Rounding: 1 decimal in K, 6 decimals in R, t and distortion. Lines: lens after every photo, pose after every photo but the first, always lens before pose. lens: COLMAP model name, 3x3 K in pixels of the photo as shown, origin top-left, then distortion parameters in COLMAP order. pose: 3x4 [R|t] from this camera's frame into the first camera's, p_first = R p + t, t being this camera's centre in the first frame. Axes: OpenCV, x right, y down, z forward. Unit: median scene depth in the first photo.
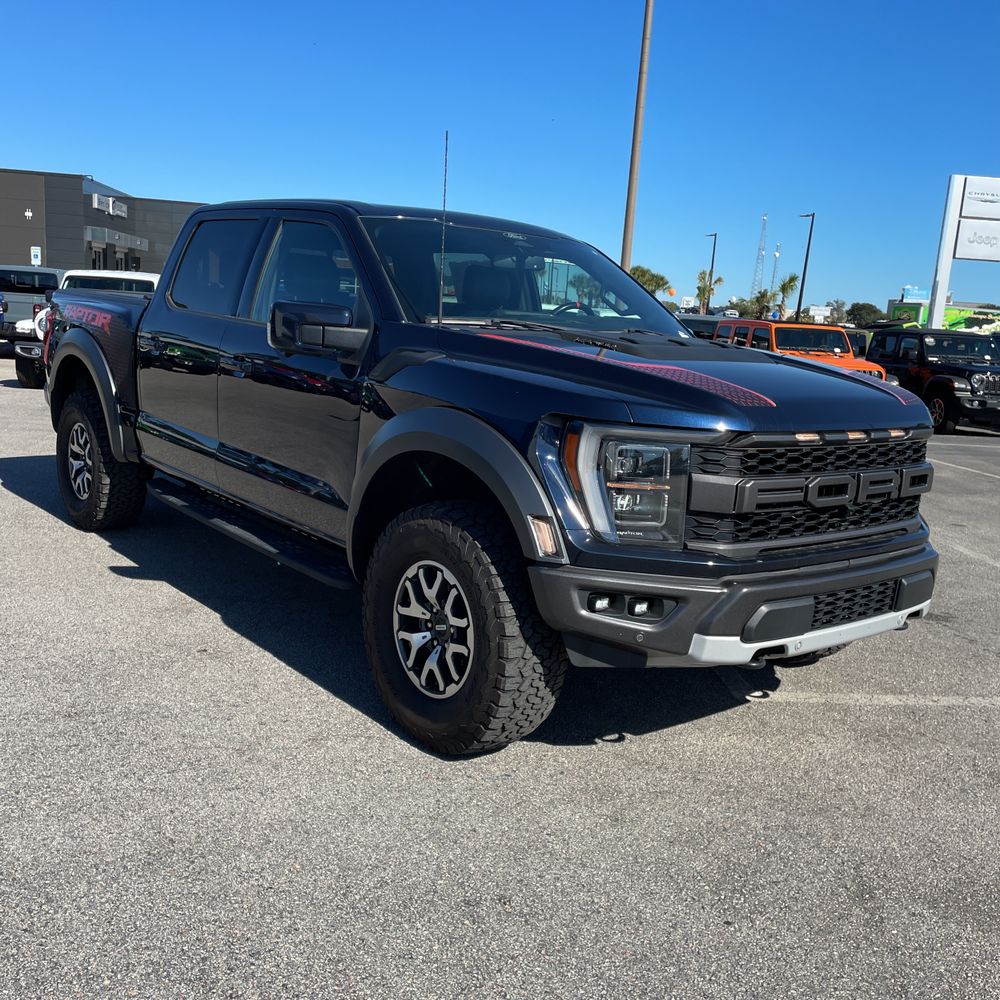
lens RADIAL K [[1006.4, 0, 503.5], [0, 1006.4, 496.9], [0, 0, 1]] dist [0.100648, -0.128971]
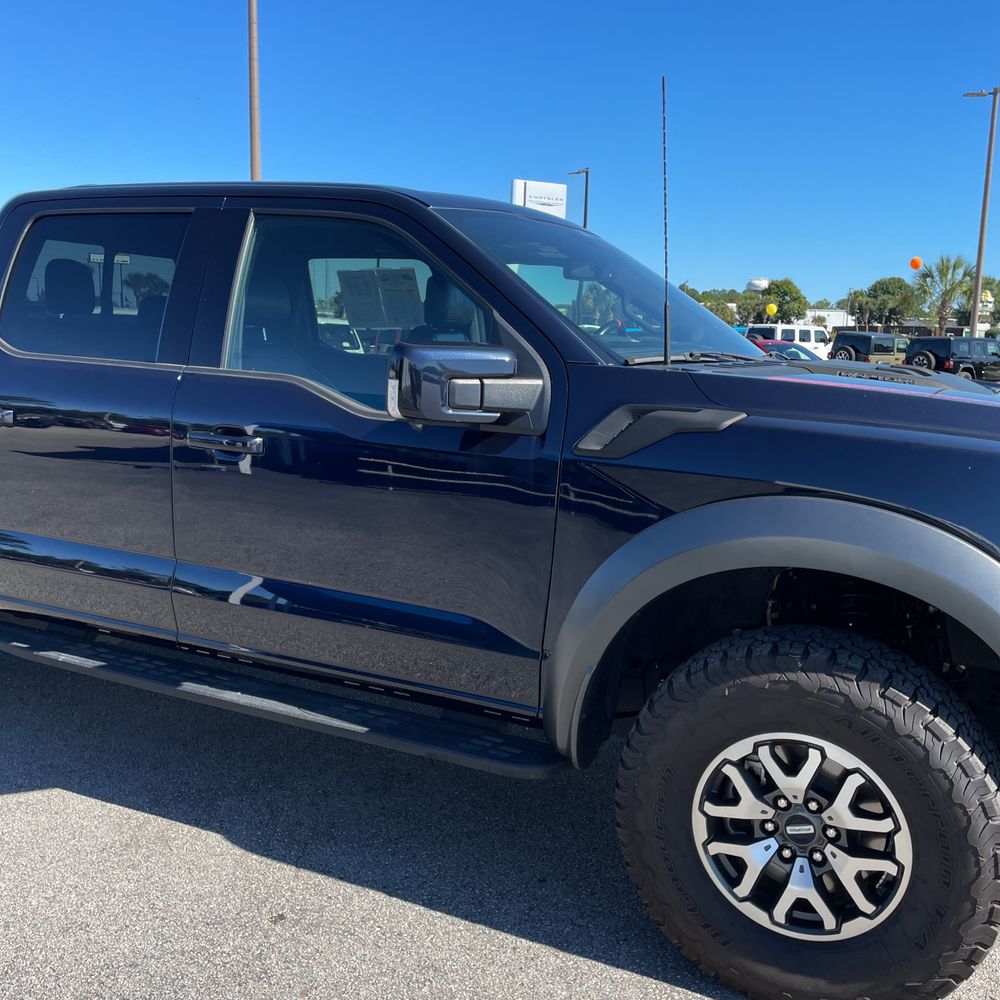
lens RADIAL K [[1006.4, 0, 503.5], [0, 1006.4, 496.9], [0, 0, 1]] dist [0.100648, -0.128971]
pose [[0.911152, -0.111159, 0.396794, -0.470123], [0.111095, 0.993538, 0.023225, -0.119828], [-0.396812, 0.022920, 0.917614, 0.459963]]
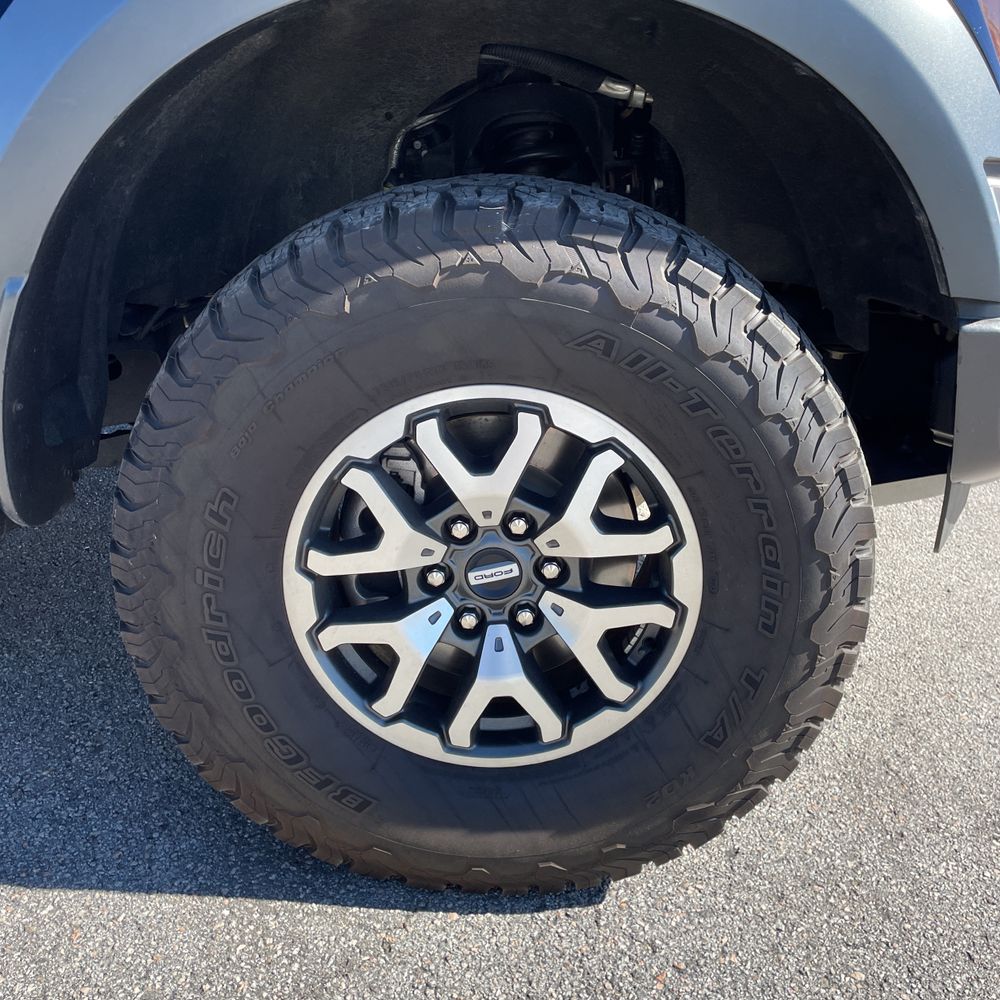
lens RADIAL K [[1006.4, 0, 503.5], [0, 1006.4, 496.9], [0, 0, 1]] dist [0.100648, -0.128971]
pose [[0.645542, -0.293412, 0.705113, -0.287256], [0.110089, 0.949363, 0.294261, 0.005776], [-0.755748, -0.112333, 0.645156, 0.774194]]
